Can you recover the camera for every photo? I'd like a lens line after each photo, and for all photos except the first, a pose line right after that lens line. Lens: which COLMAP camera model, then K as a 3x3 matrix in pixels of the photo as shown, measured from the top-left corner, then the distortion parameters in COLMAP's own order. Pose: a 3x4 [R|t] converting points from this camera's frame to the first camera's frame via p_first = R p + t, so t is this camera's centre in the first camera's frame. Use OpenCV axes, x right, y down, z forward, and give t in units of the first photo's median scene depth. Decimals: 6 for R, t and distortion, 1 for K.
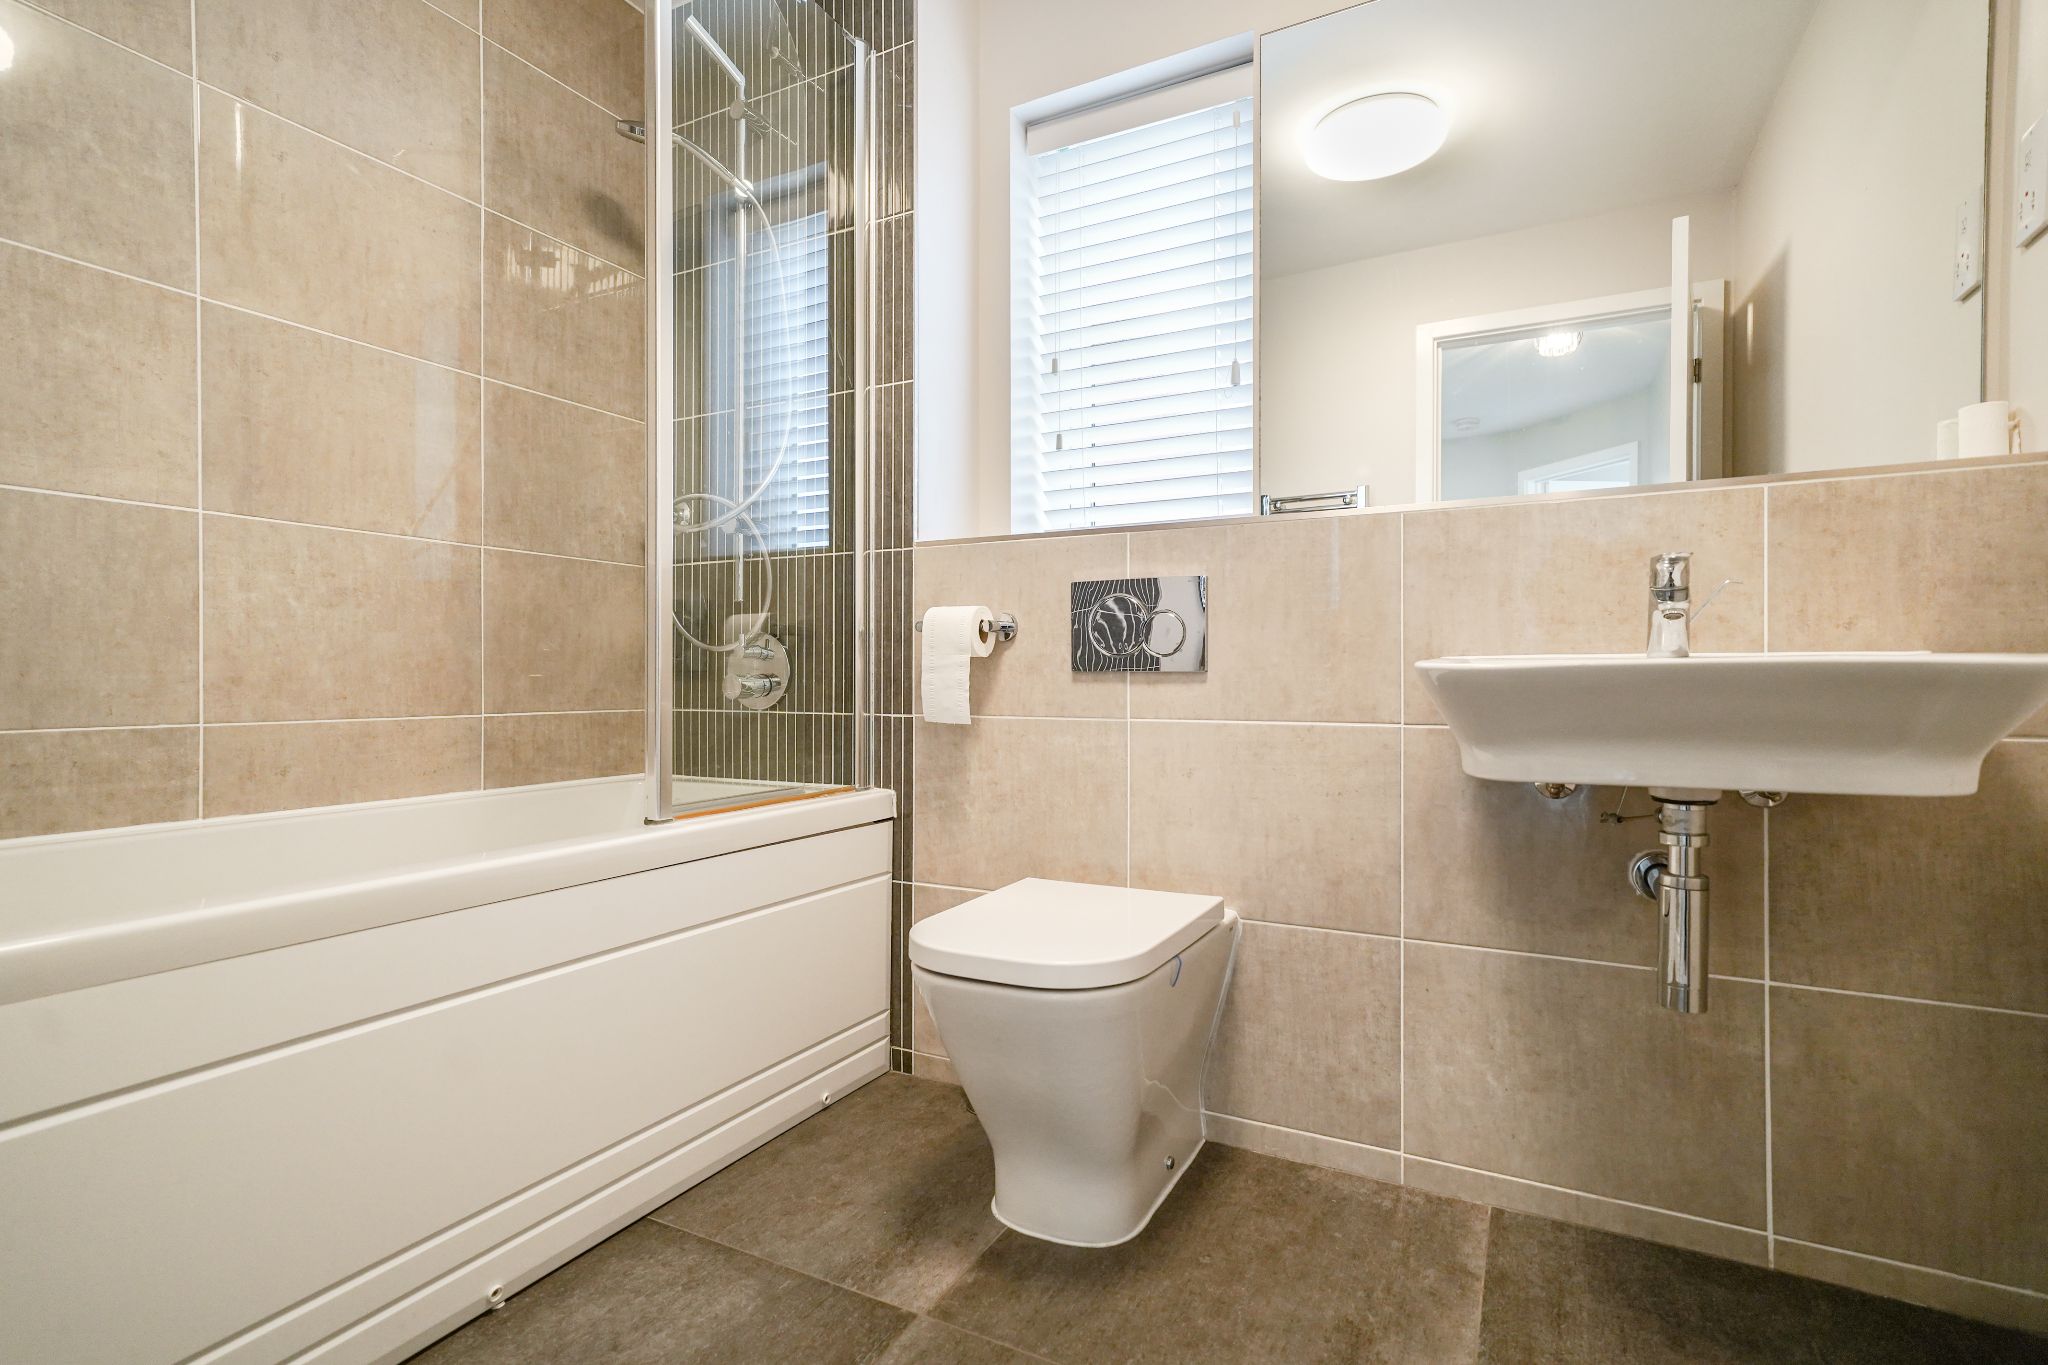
lens RADIAL K [[985.7, 0, 1019.2], [0, 985.7, 679.4], [0, 0, 1]] dist [0.010985, -0.000198]
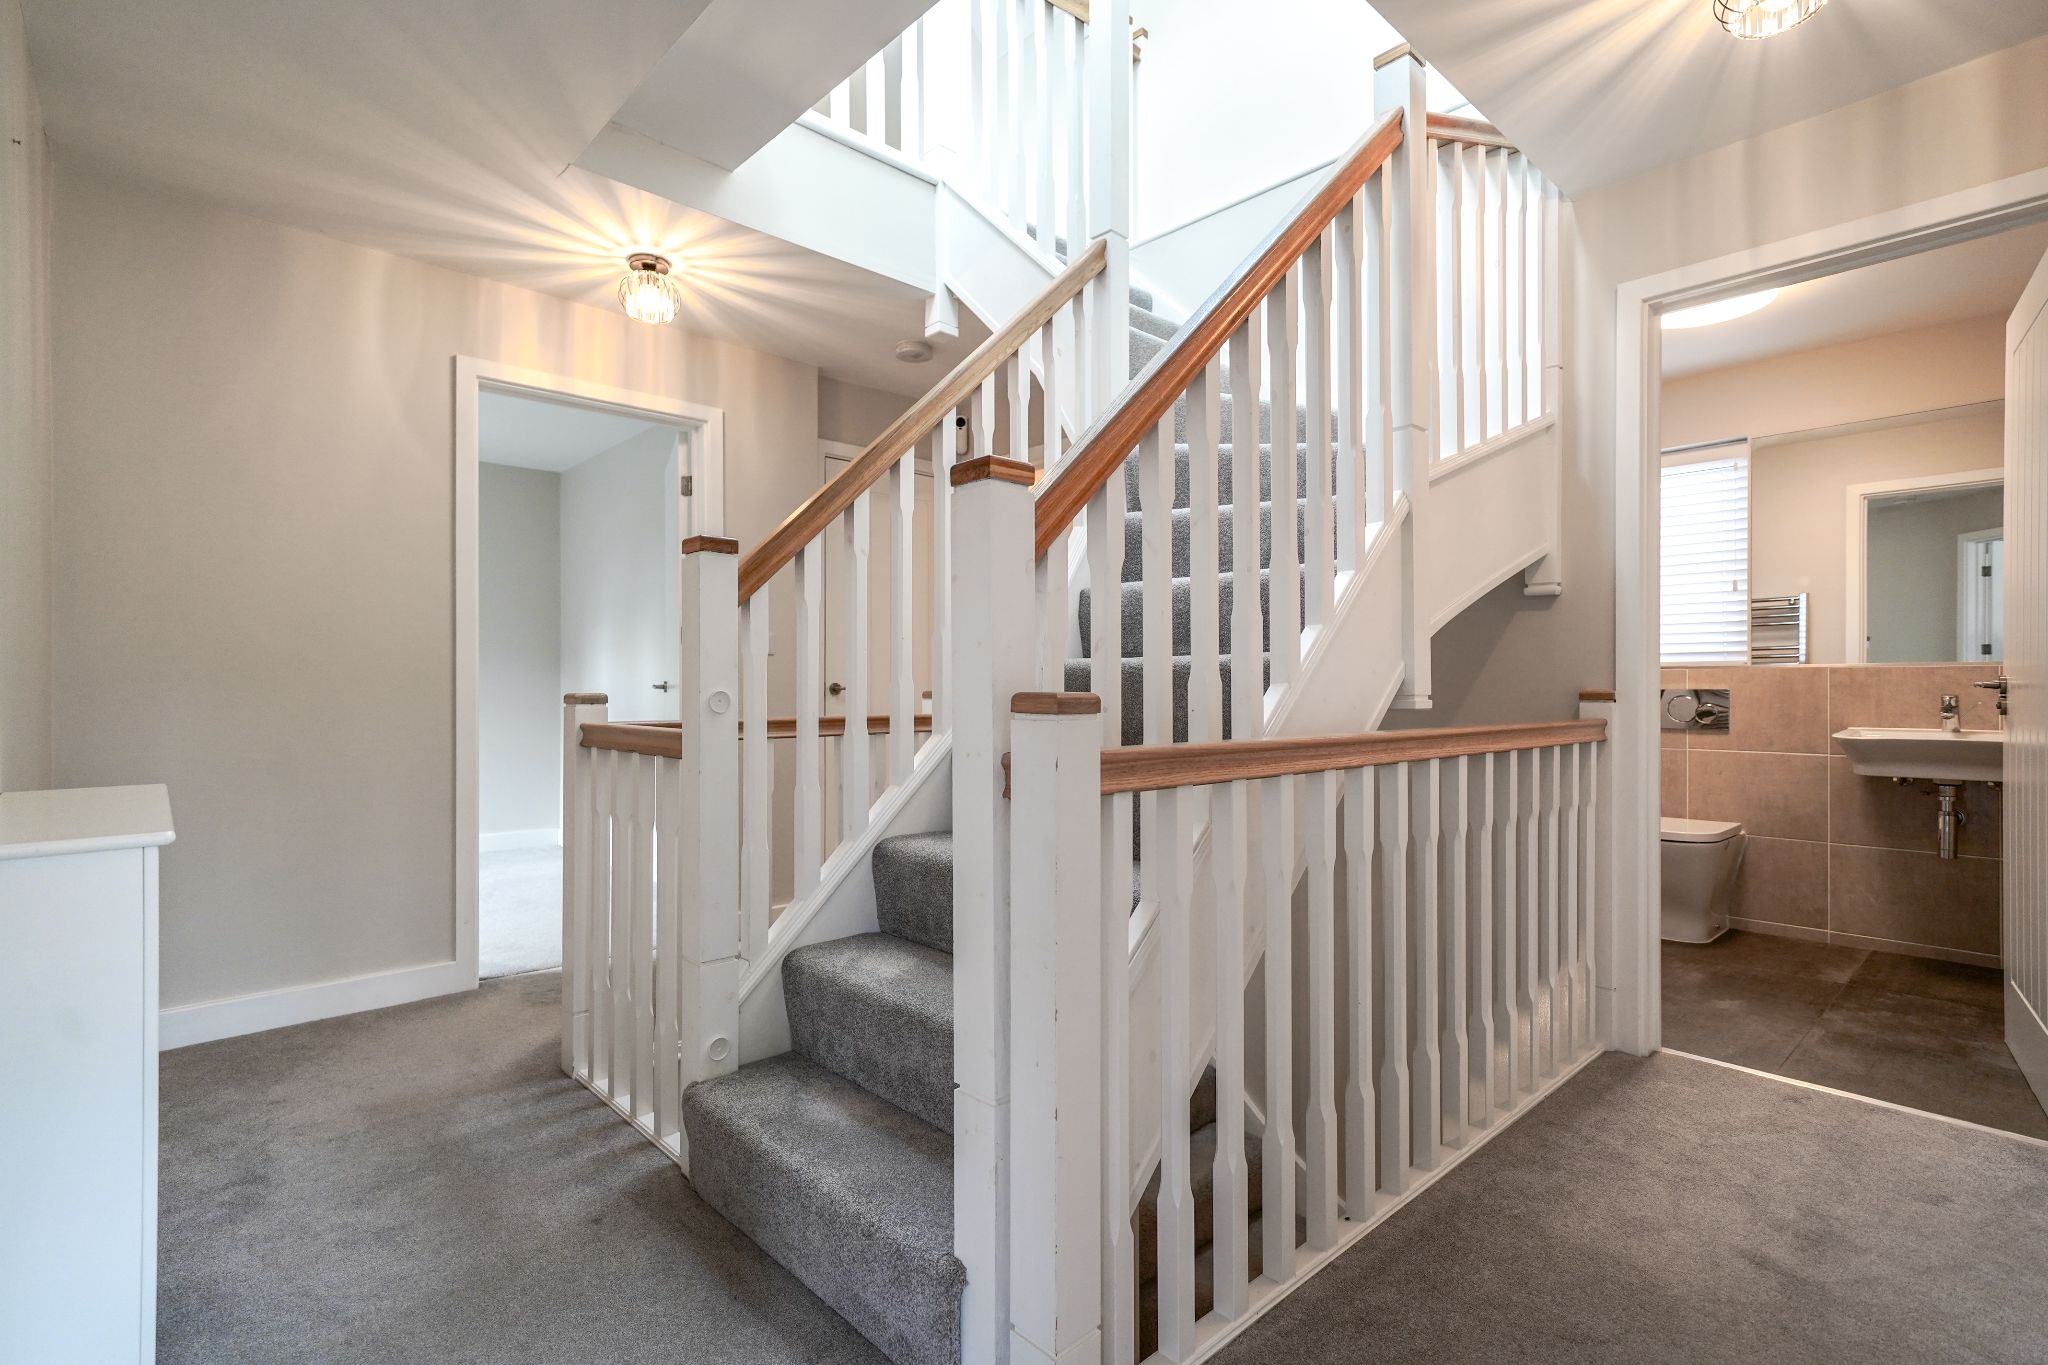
lens RADIAL K [[985.7, 0, 1035.9], [0, 985.7, 689.4], [0, 0, 1]] dist [0.010985, -0.000198]
pose [[0.950638, 0.005559, -0.310253, -0.742229], [-0.007231, 0.999965, -0.004240, -0.094758], [0.310218, 0.006274, 0.950645, -2.012789]]
